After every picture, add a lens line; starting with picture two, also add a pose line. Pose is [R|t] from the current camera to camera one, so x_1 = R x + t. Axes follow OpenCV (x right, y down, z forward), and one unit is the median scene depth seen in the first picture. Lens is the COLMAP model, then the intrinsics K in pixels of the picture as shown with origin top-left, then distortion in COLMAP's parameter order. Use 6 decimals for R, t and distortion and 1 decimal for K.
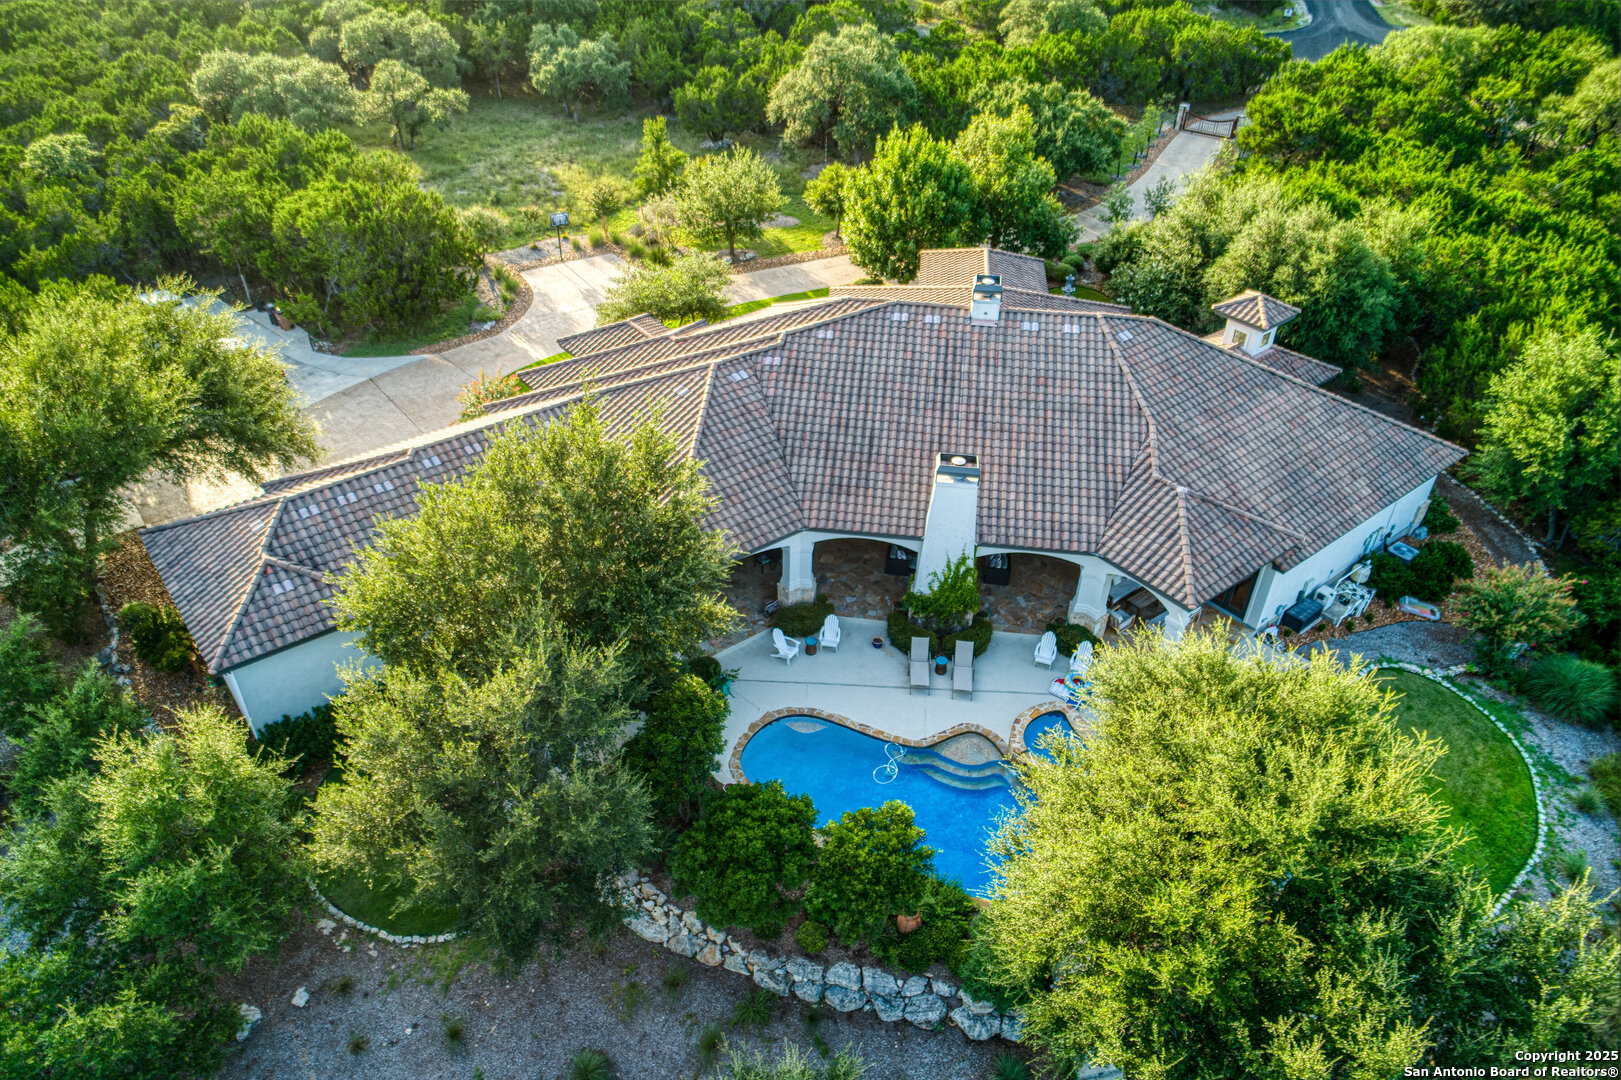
lens RADIAL K [[1081.8, 0, 810.5], [0, 1081.8, 540.0], [0, 0, 1]] dist [0.001856, 0.005458]
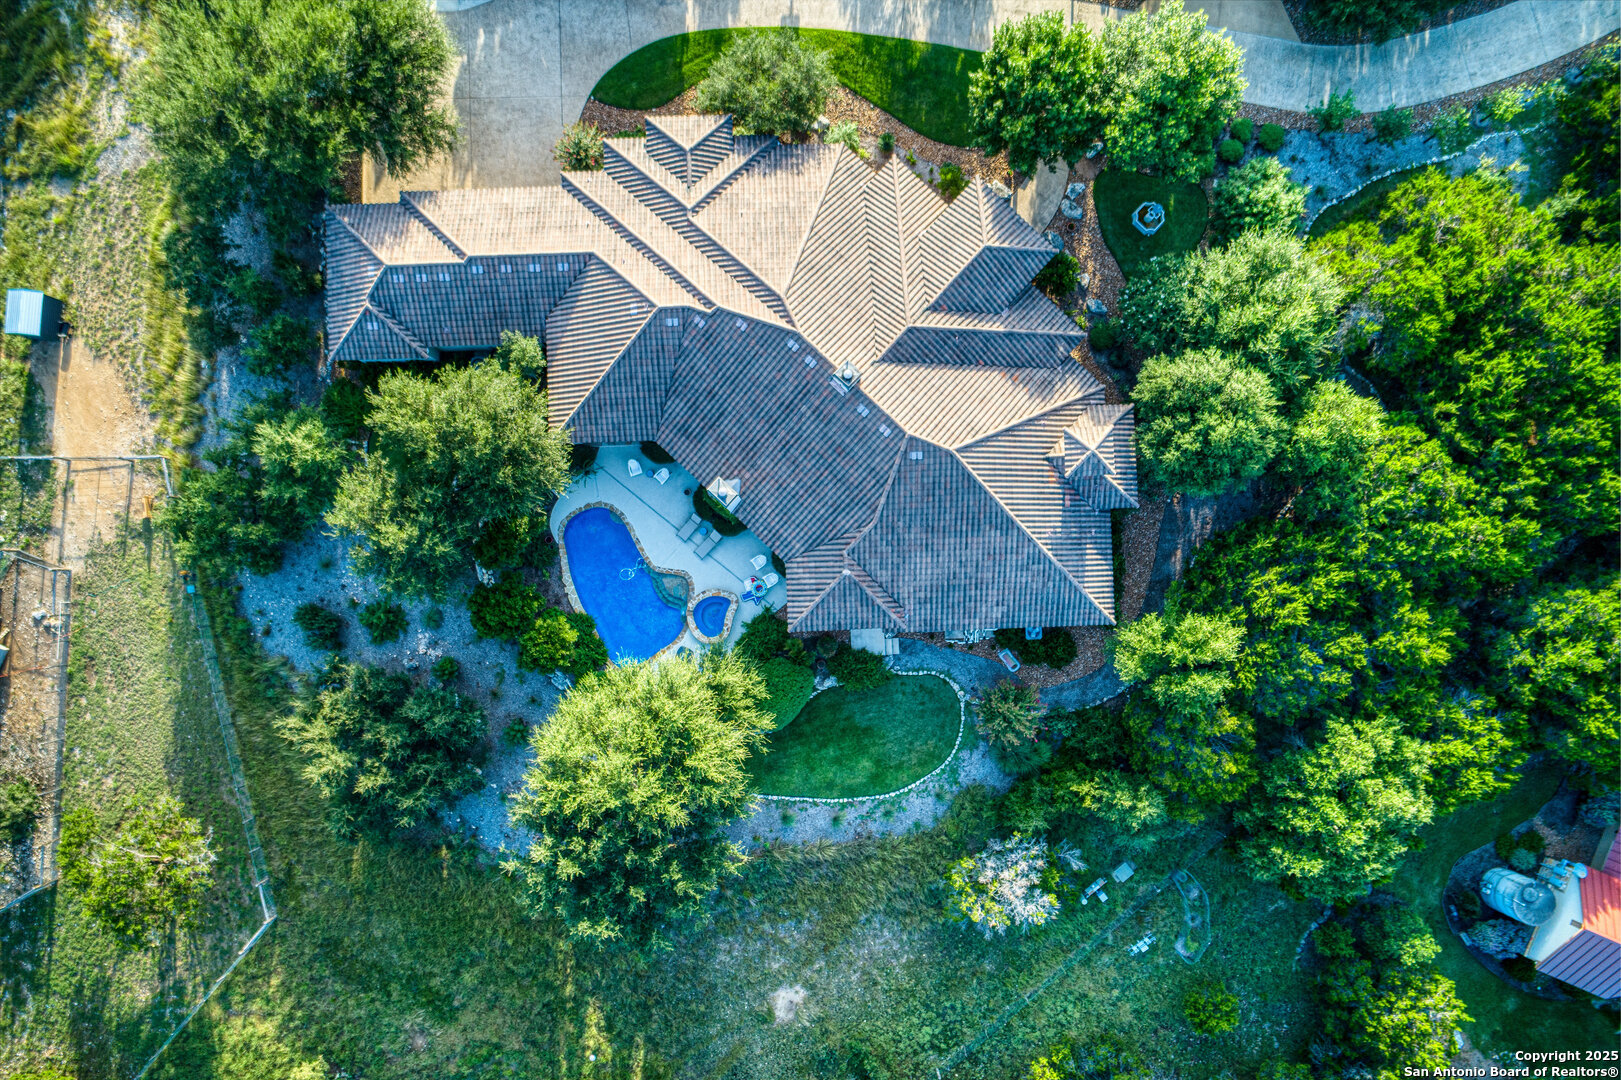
lens RADIAL K [[1081.8, 0, 810.5], [0, 1081.8, 540.0], [0, 0, 1]] dist [0.001856, 0.005458]
pose [[0.803674, 0.594323, -0.029804, 0.207171], [-0.349691, 0.512207, 0.784449, -0.834071], [0.481482, -0.620019, 0.619477, 0.015165]]
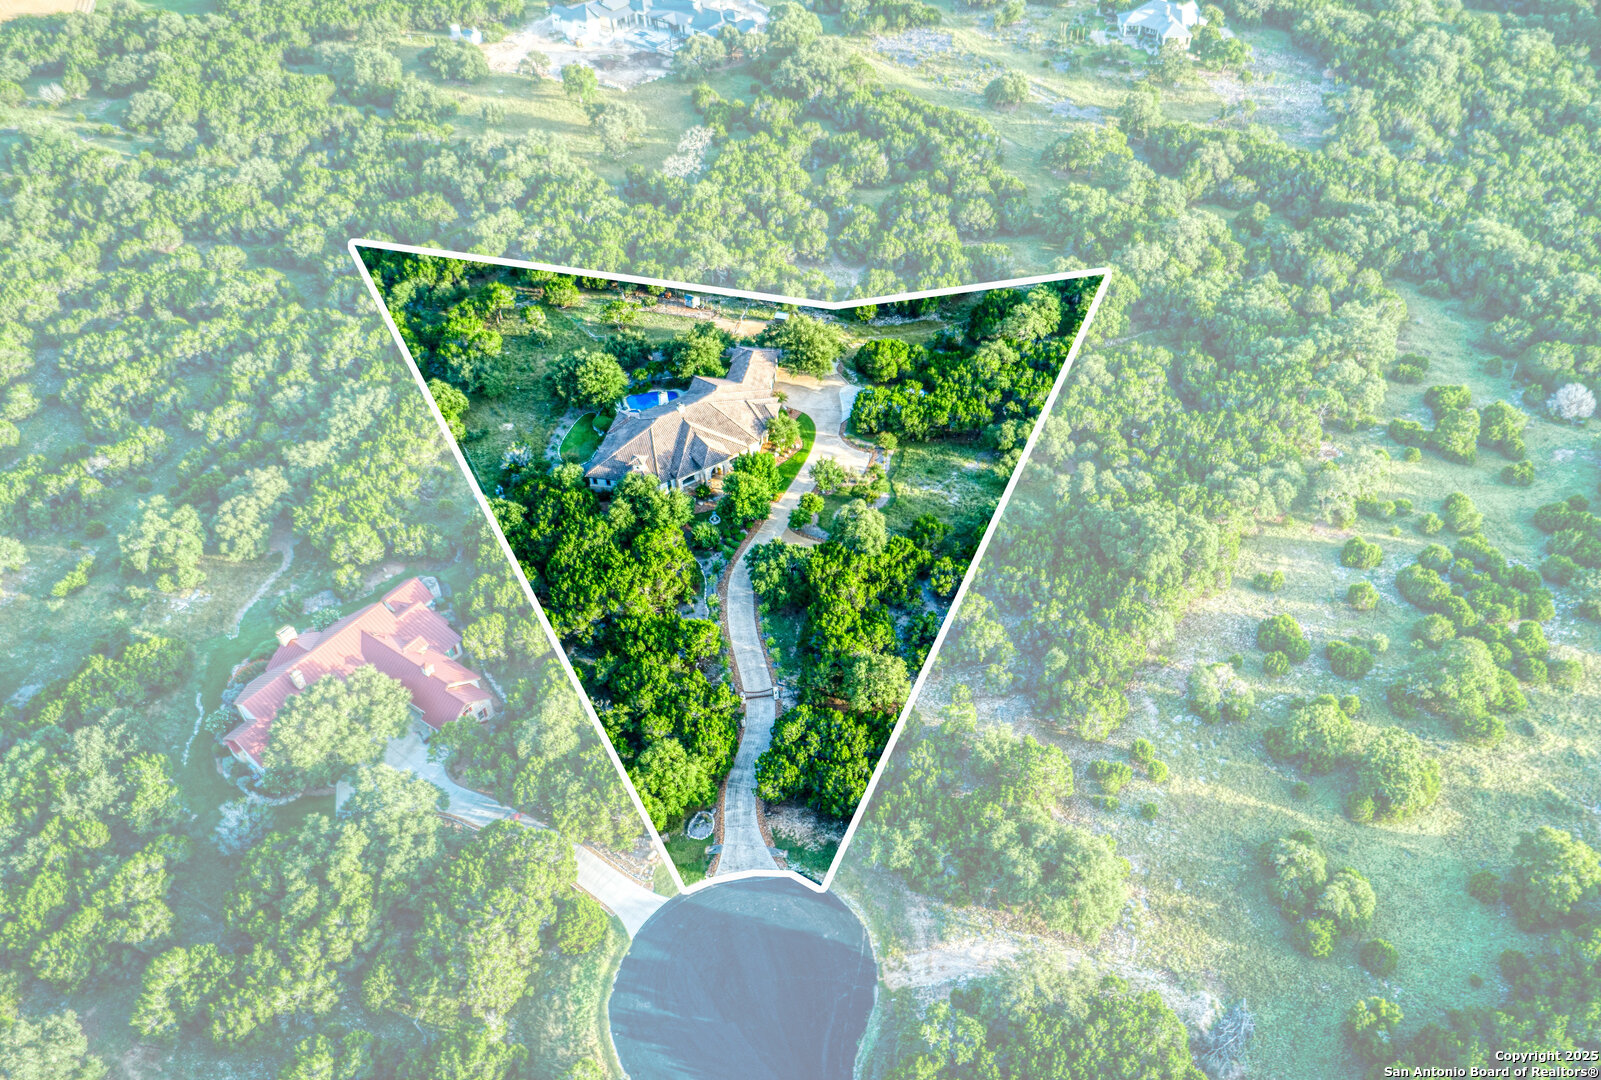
lens RADIAL K [[1164.3, 0, 900.2], [0, 1164.3, 539.3], [0, 0, 1]] dist [0.005439, 0.007540]
pose [[-0.725145, 0.433883, -0.534706, 1.749952], [-0.441909, 0.302294, 0.844592, -3.425186], [0.528092, 0.848742, -0.027470, 1.538801]]
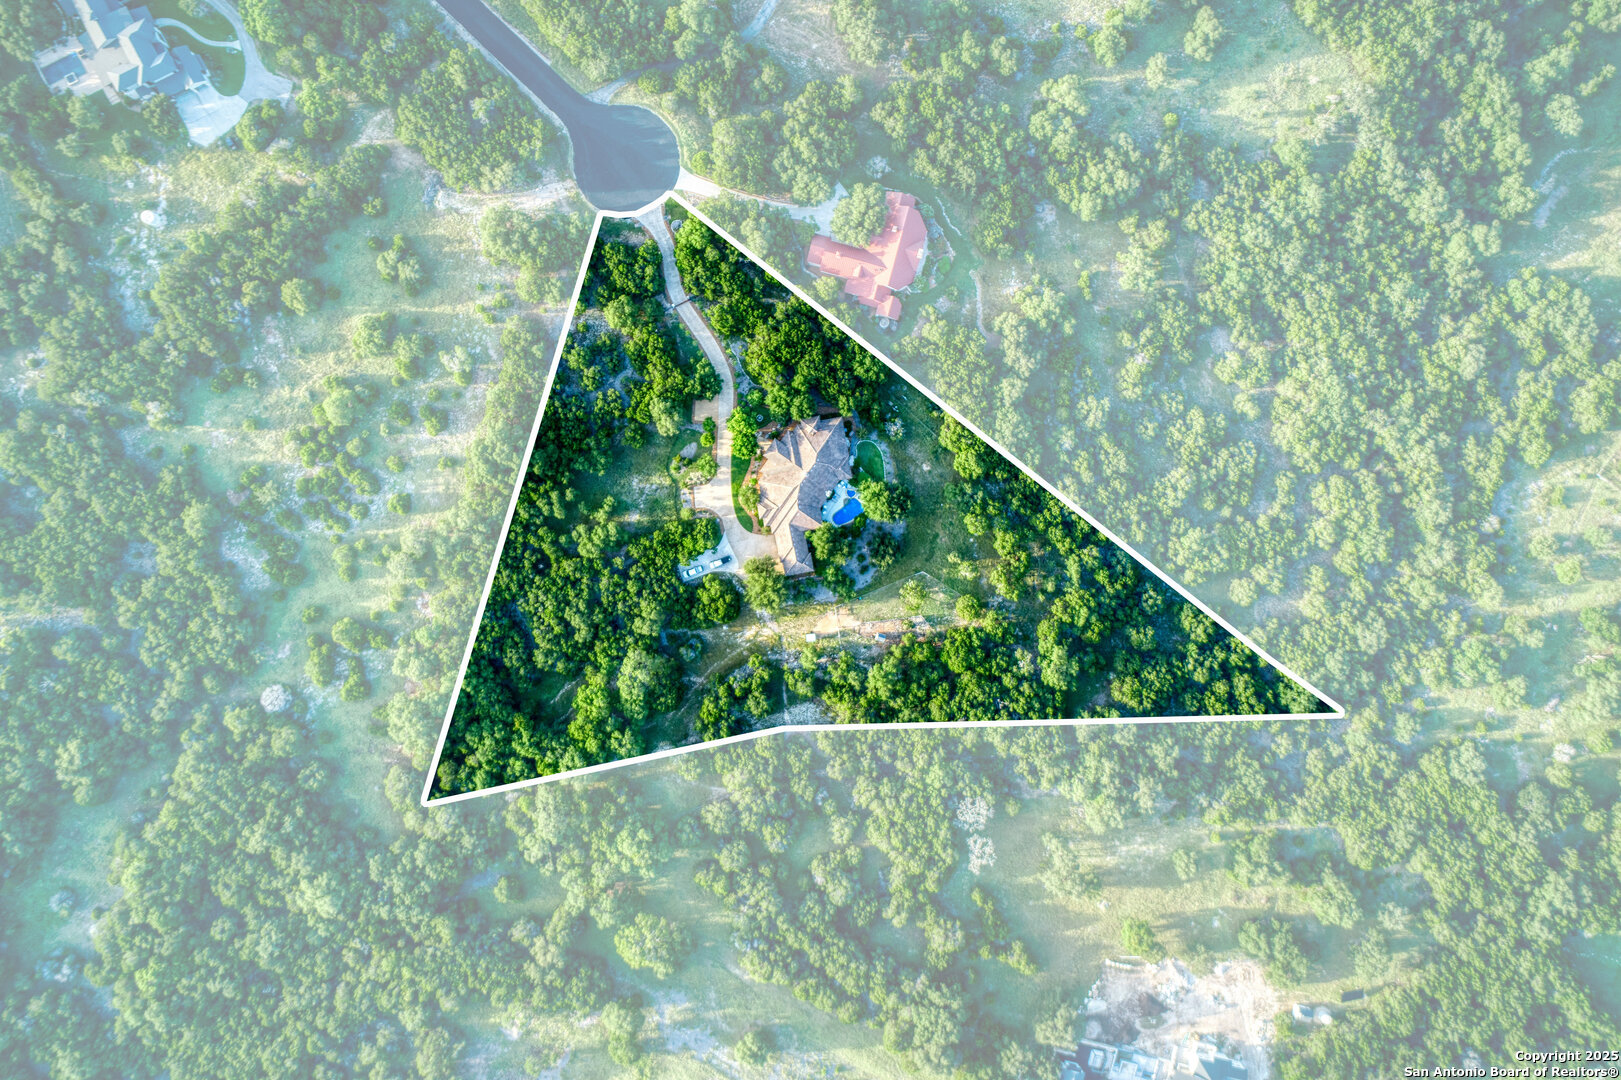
lens RADIAL K [[1081.8, 0, 810.5], [0, 1081.8, 540.0], [0, 0, 1]] dist [0.001856, 0.005458]
pose [[0.473938, -0.877803, -0.069597, 0.217649], [0.505911, 0.206751, 0.837441, -4.693358], [-0.720720, -0.432106, 0.542078, -2.419217]]
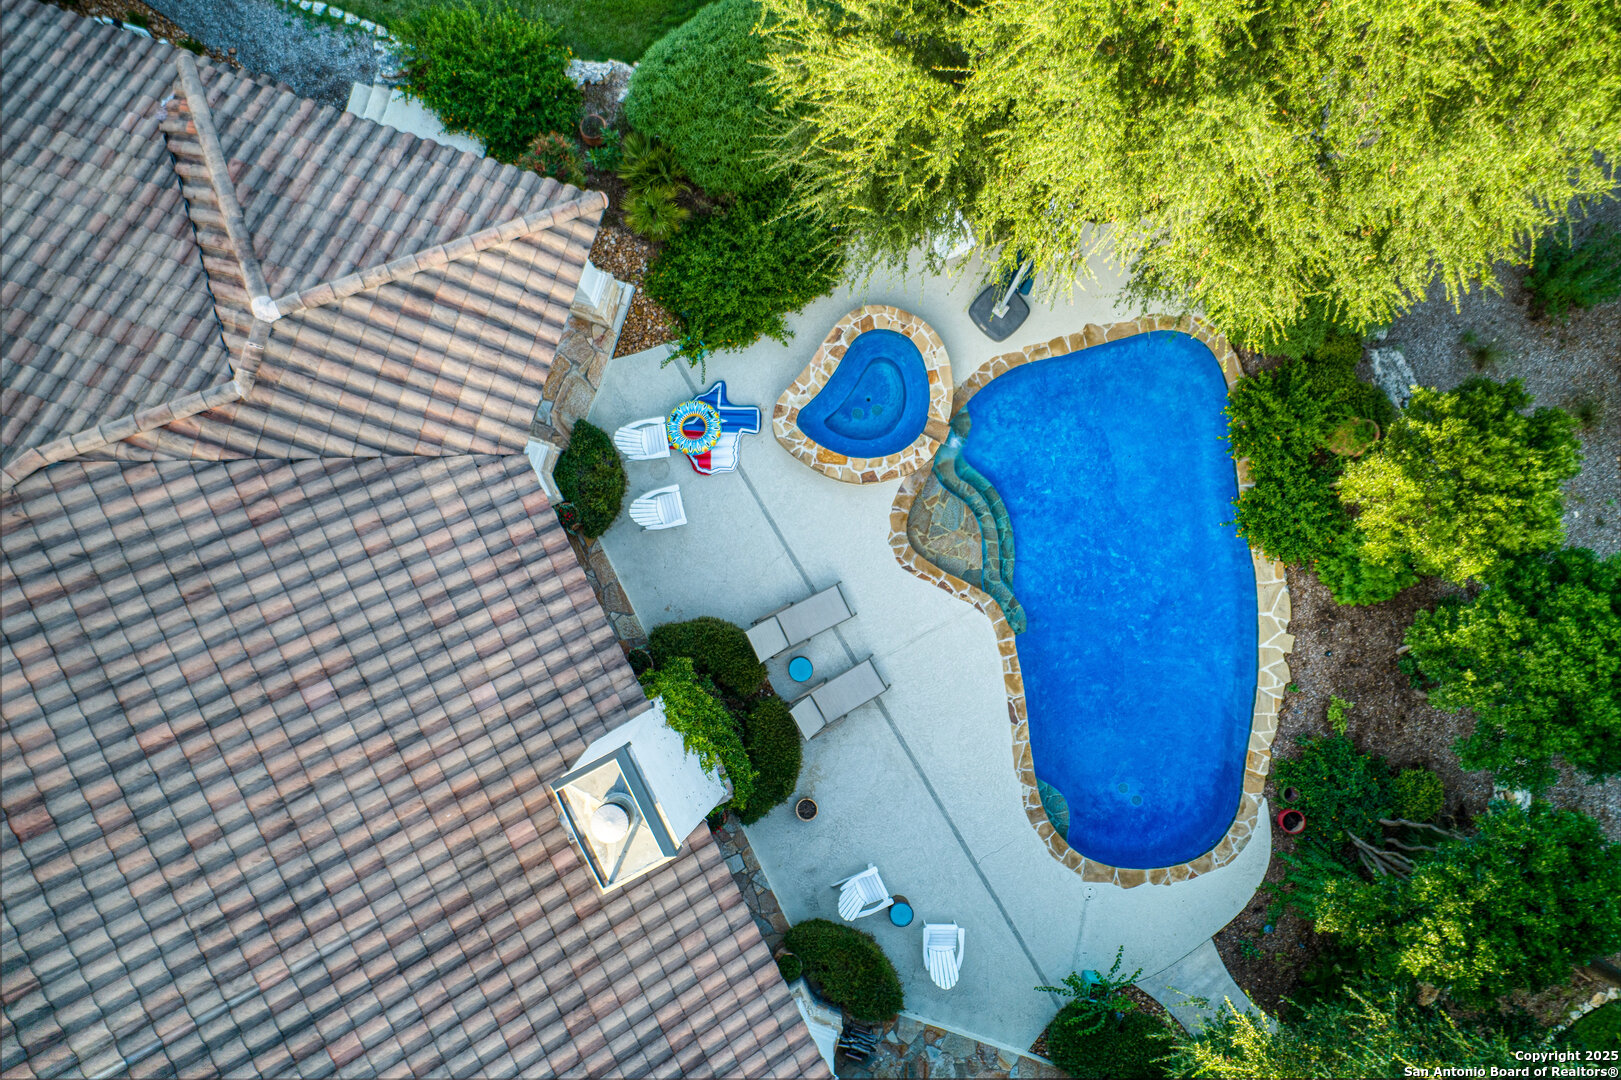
lens RADIAL K [[1081.8, 0, 810.5], [0, 1081.8, 540.0], [0, 0, 1]] dist [0.001856, 0.005458]
pose [[-0.545980, -0.837795, 0.002335, 0.110631], [0.490143, -0.317157, 0.811894, -0.182935], [-0.679460, 0.444422, 0.583801, 0.443065]]
